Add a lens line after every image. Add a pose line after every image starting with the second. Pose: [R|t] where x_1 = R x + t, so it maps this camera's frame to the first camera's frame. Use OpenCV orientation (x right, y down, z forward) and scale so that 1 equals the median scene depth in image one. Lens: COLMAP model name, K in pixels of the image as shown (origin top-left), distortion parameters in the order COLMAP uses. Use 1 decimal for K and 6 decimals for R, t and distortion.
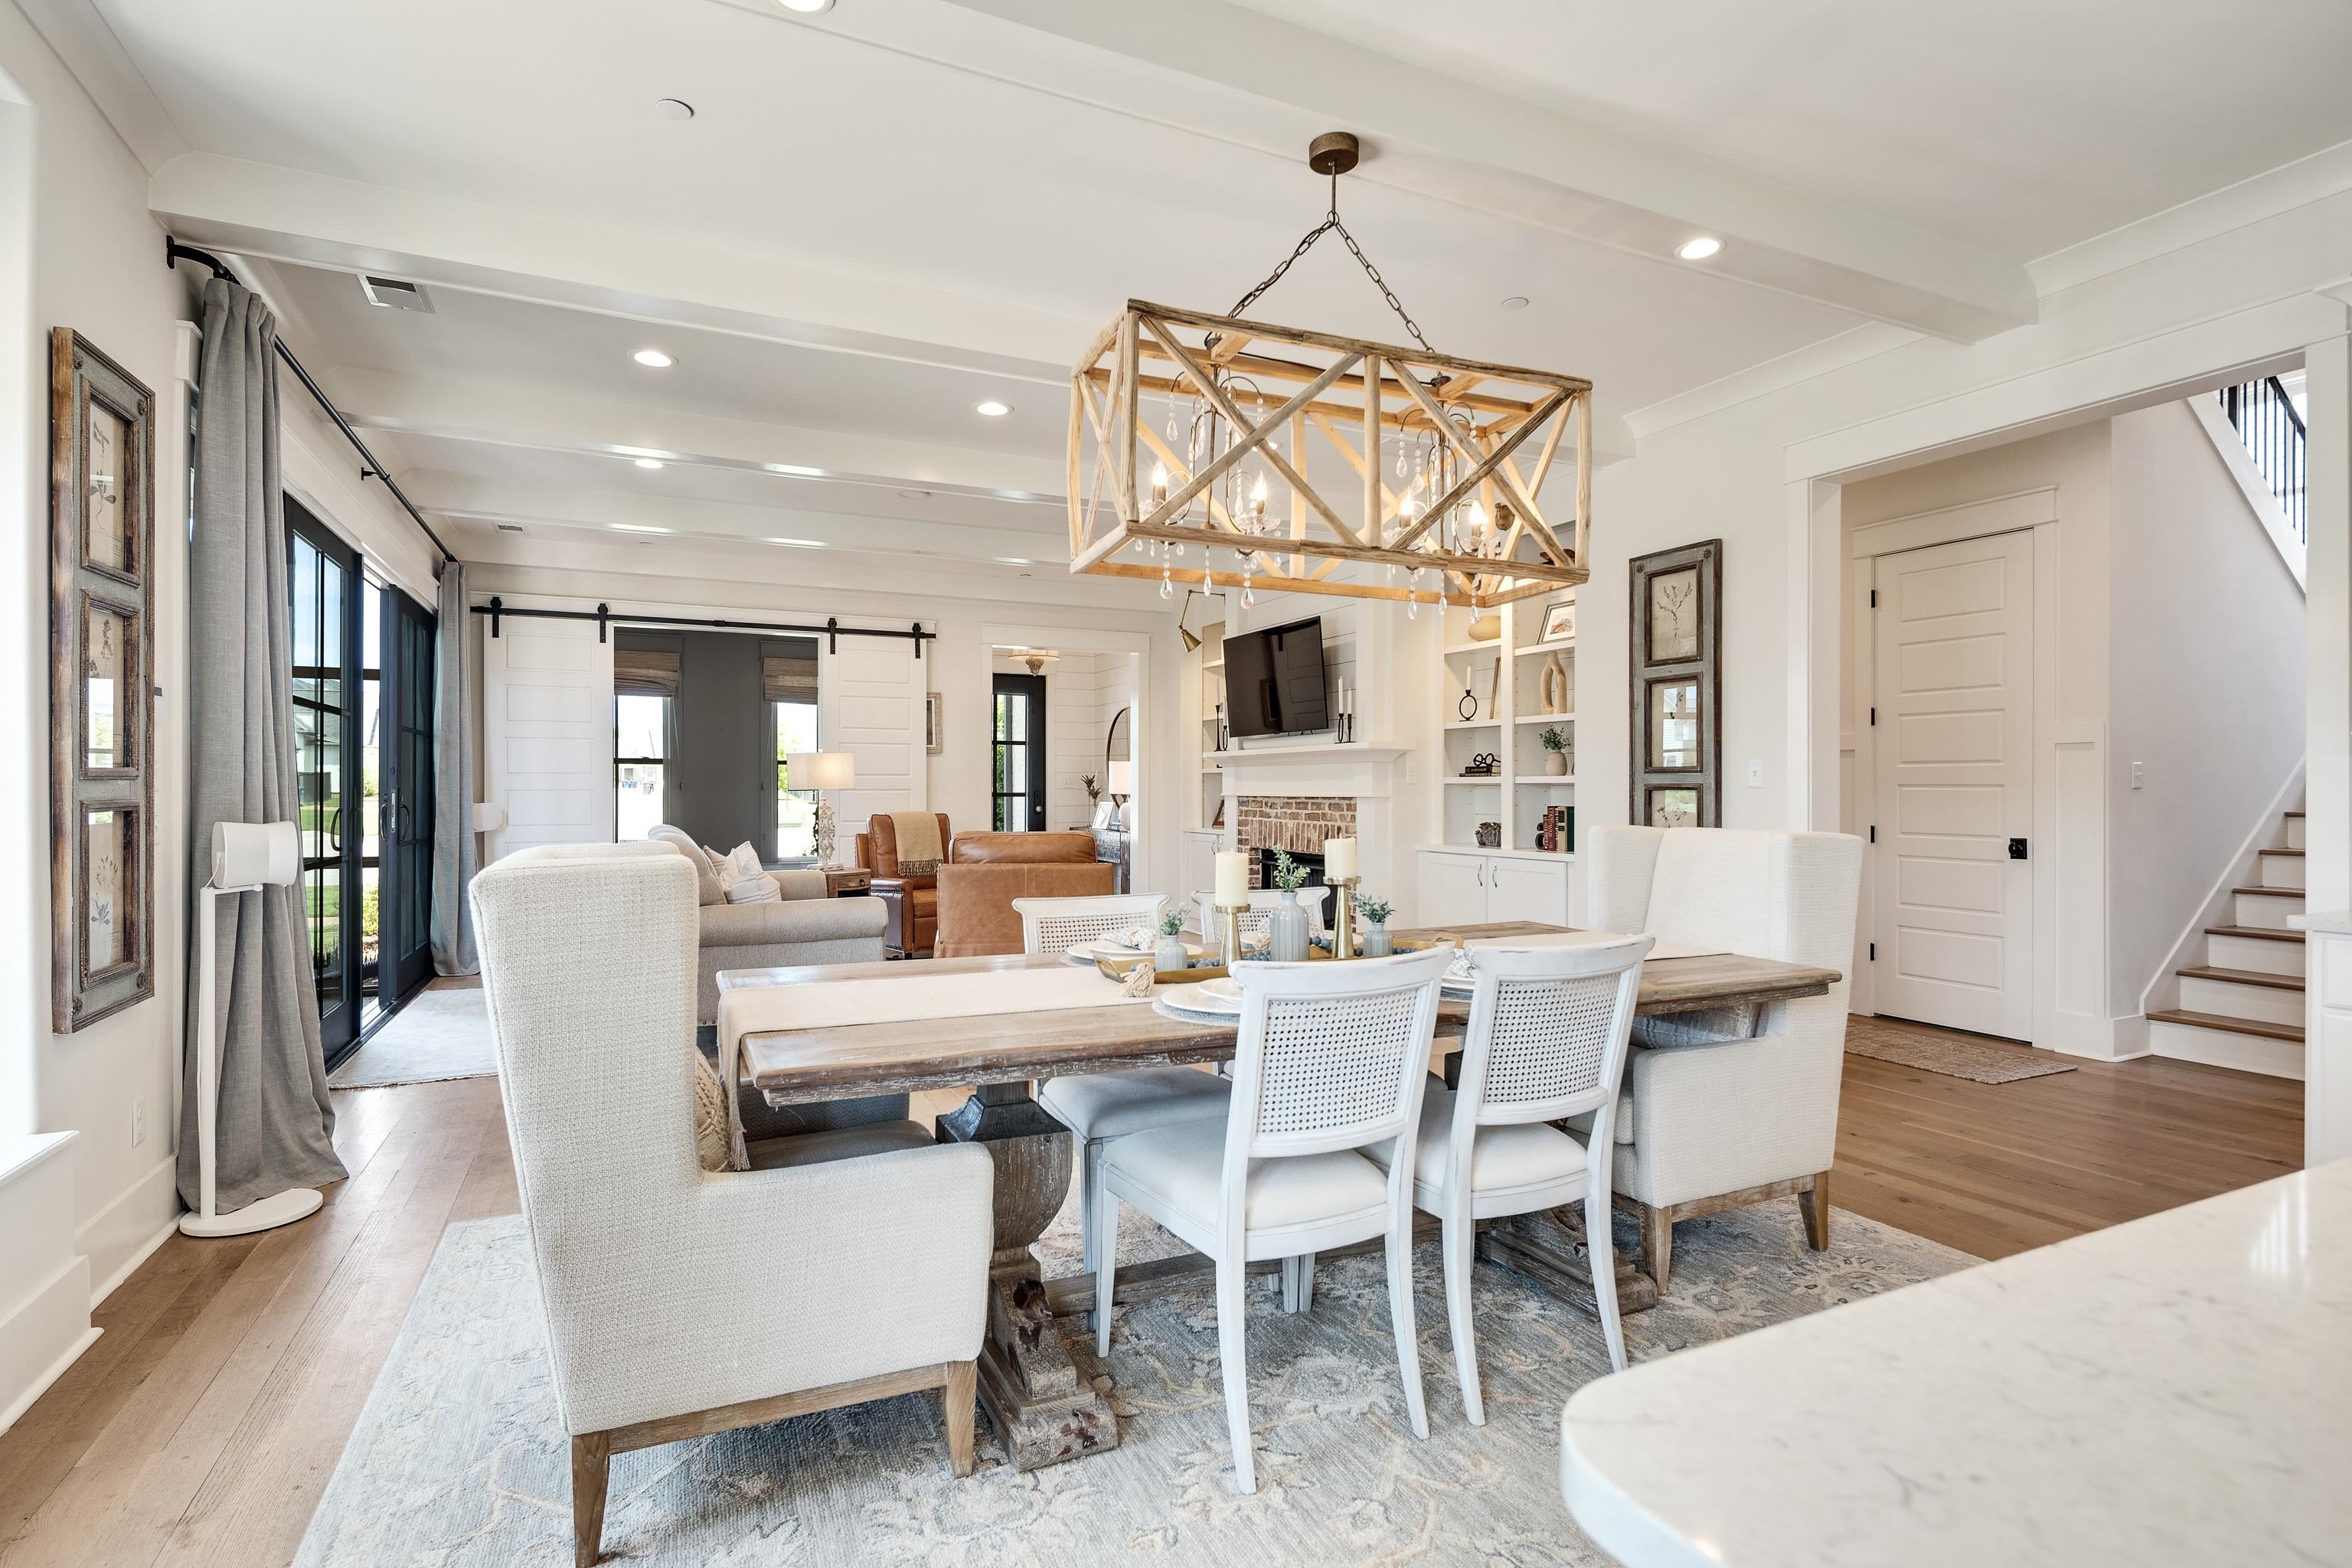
lens RADIAL K [[1136.5, 0, 1167.3], [0, 1136.5, 781.1], [0, 0, 1]] dist [0.001610, -0.000842]
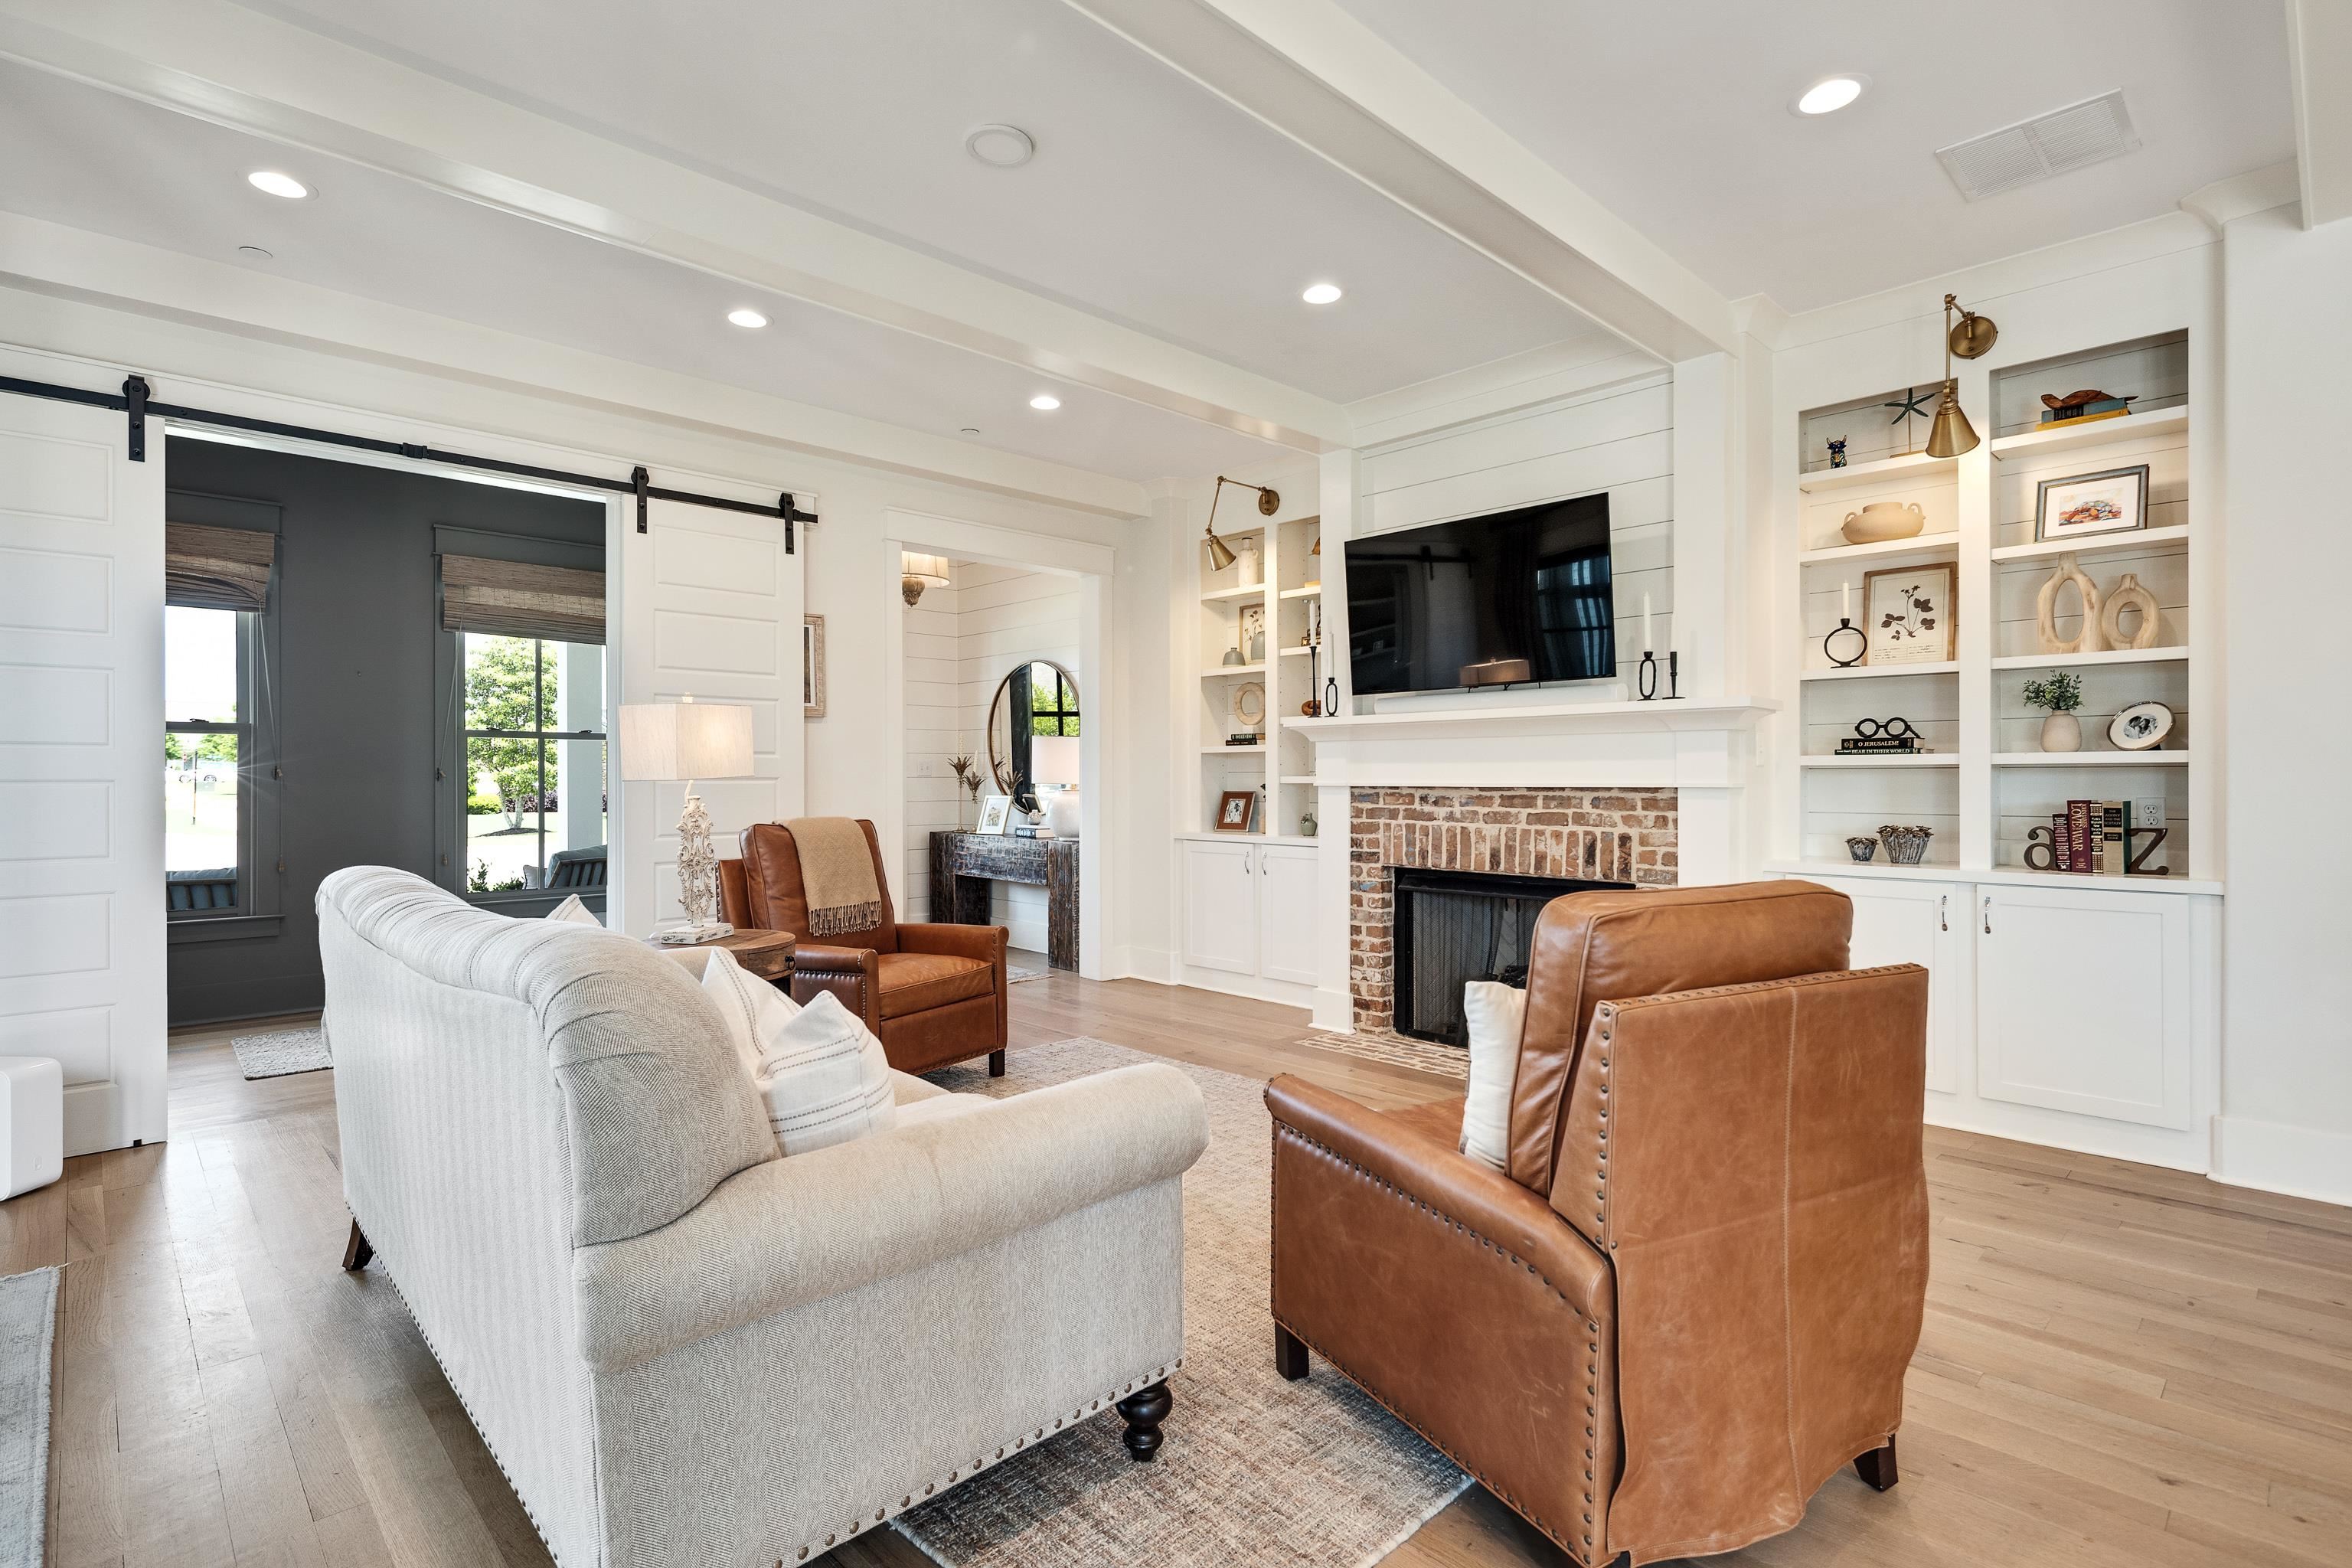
lens RADIAL K [[1136.5, 0, 1173.4], [0, 1136.5, 776.4], [0, 0, 1]] dist [0.001610, -0.000842]
pose [[0.947100, -0.002551, 0.320929, -0.286047], [0.000467, 0.999978, 0.006571, 0.003793], [-0.320939, -0.006074, 0.947080, 0.495154]]
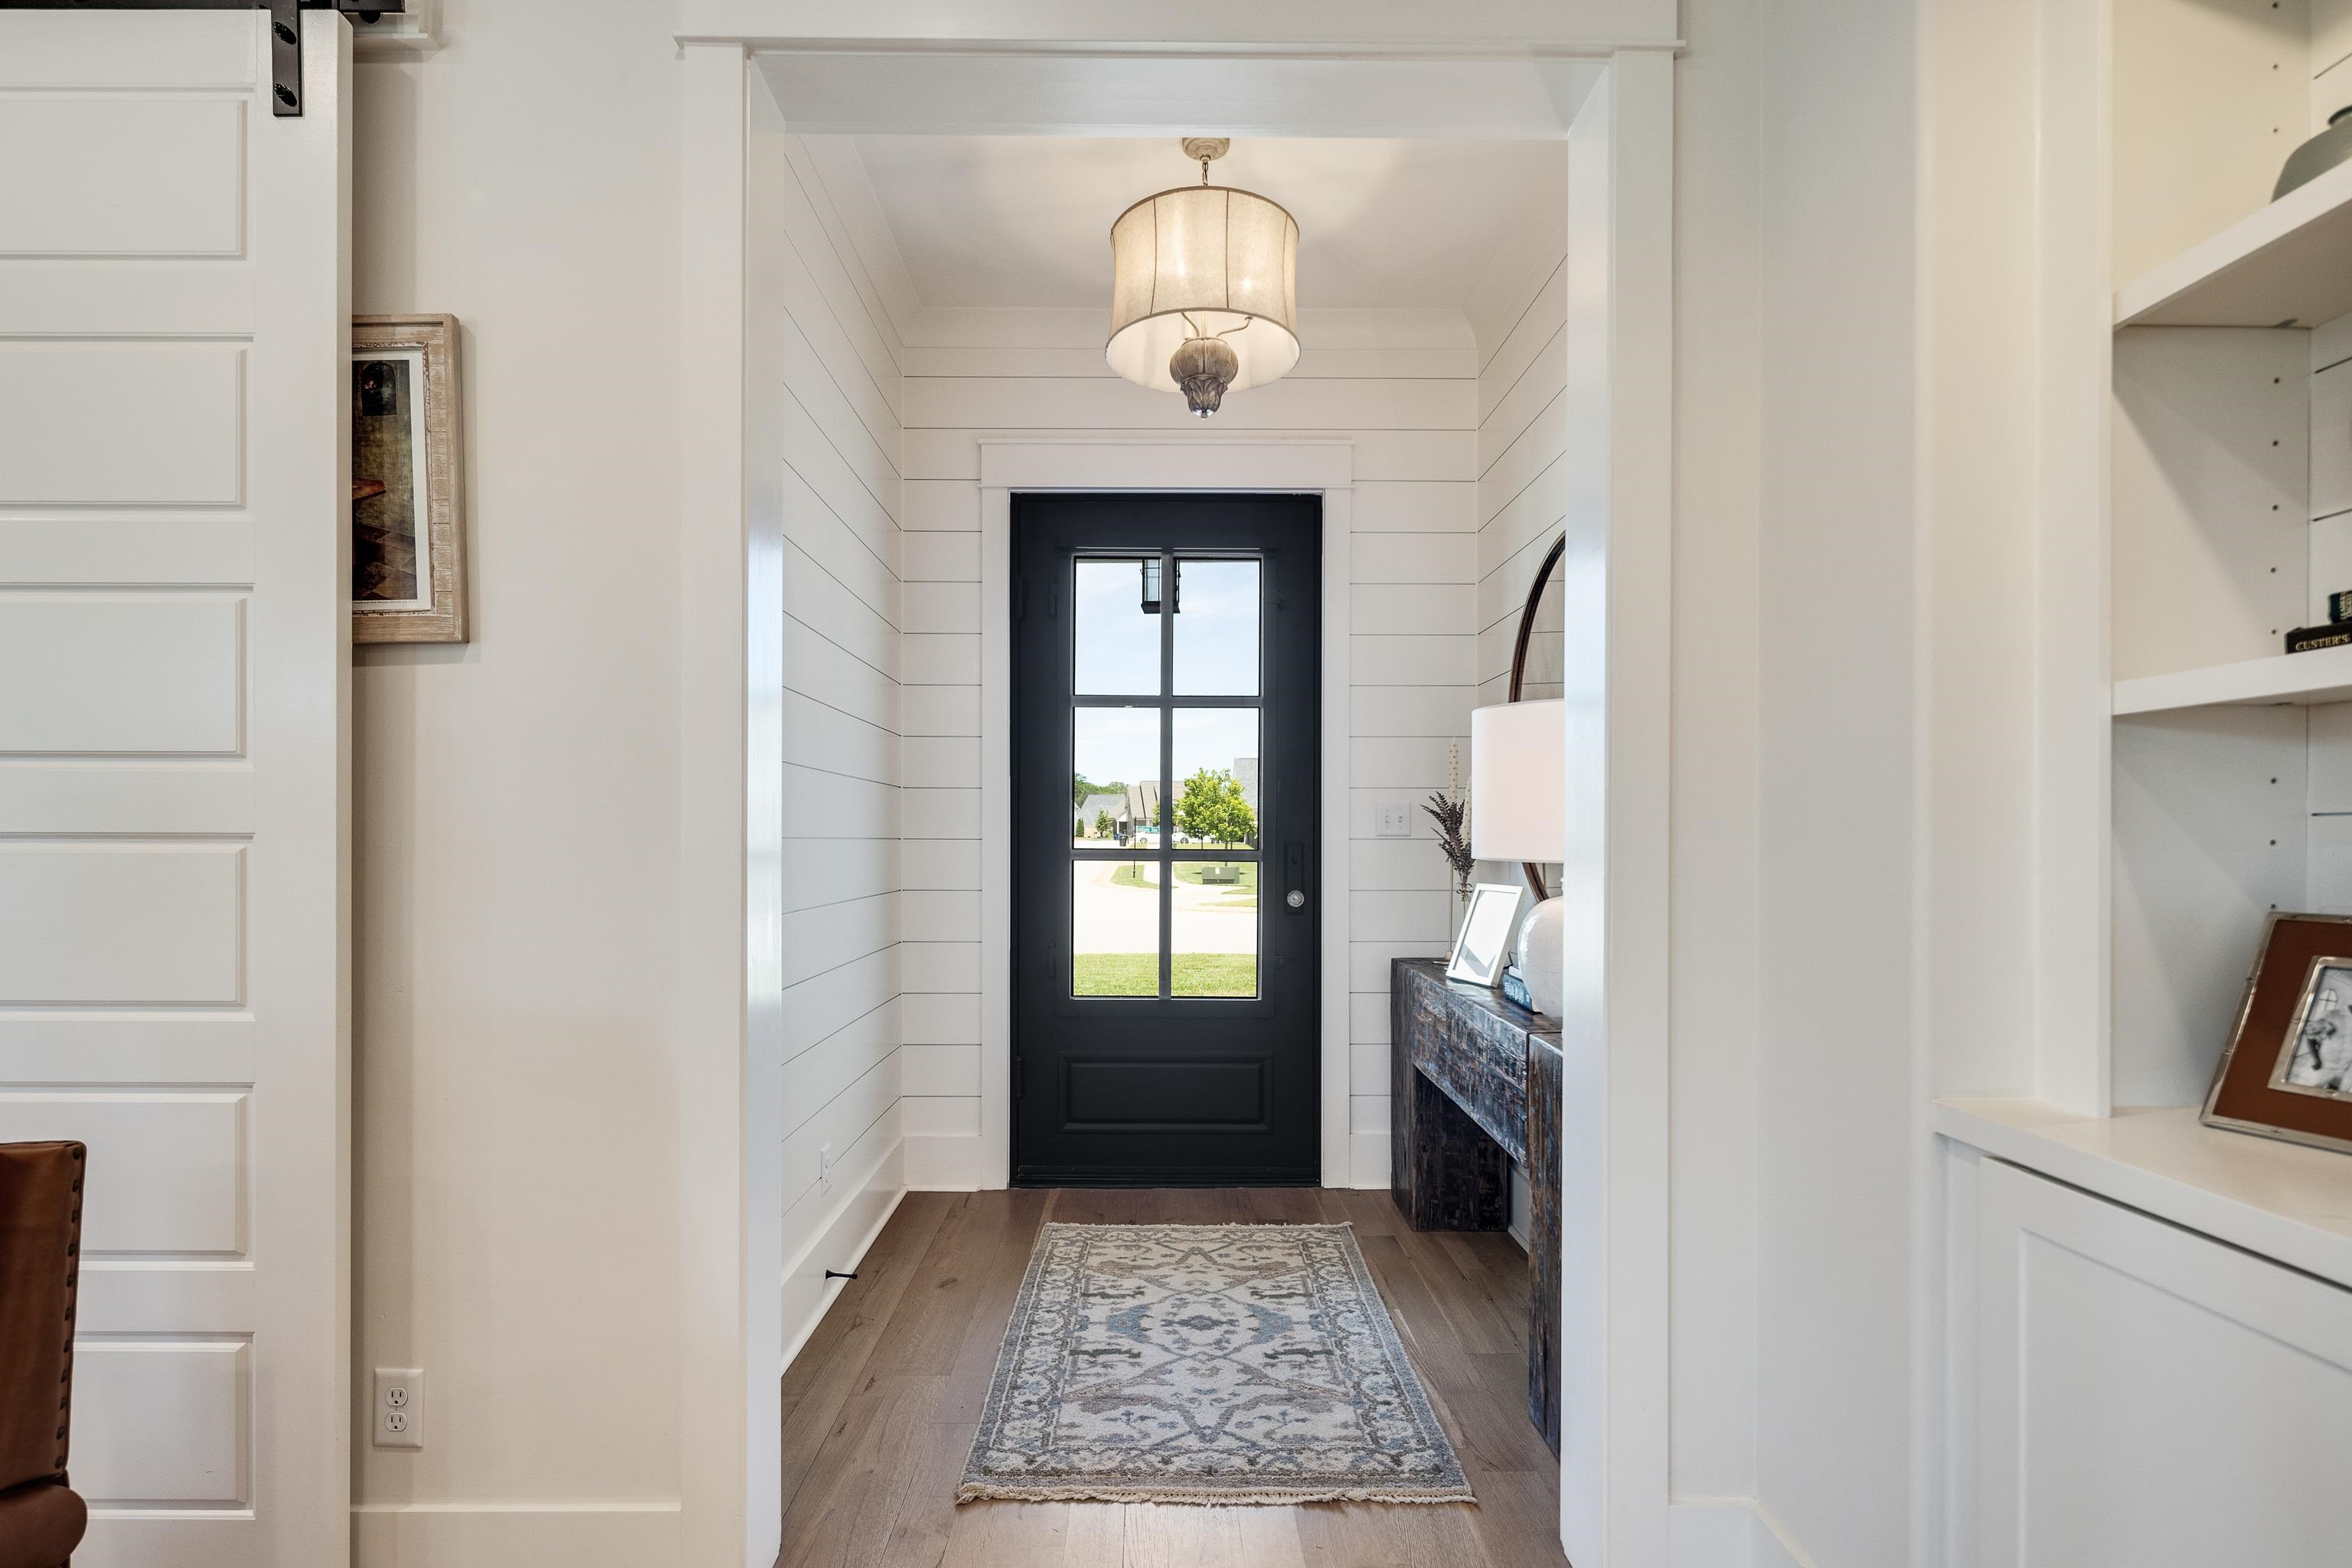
lens RADIAL K [[1136.5, 0, 1150.2], [0, 1136.5, 863.2], [0, 0, 1]] dist [0.001610, -0.000842]
pose [[0.908748, 0.009711, -0.417233, -0.024568], [0.003657, 0.999506, 0.031229, 0.006525], [0.417330, -0.029905, 0.908263, 1.152890]]
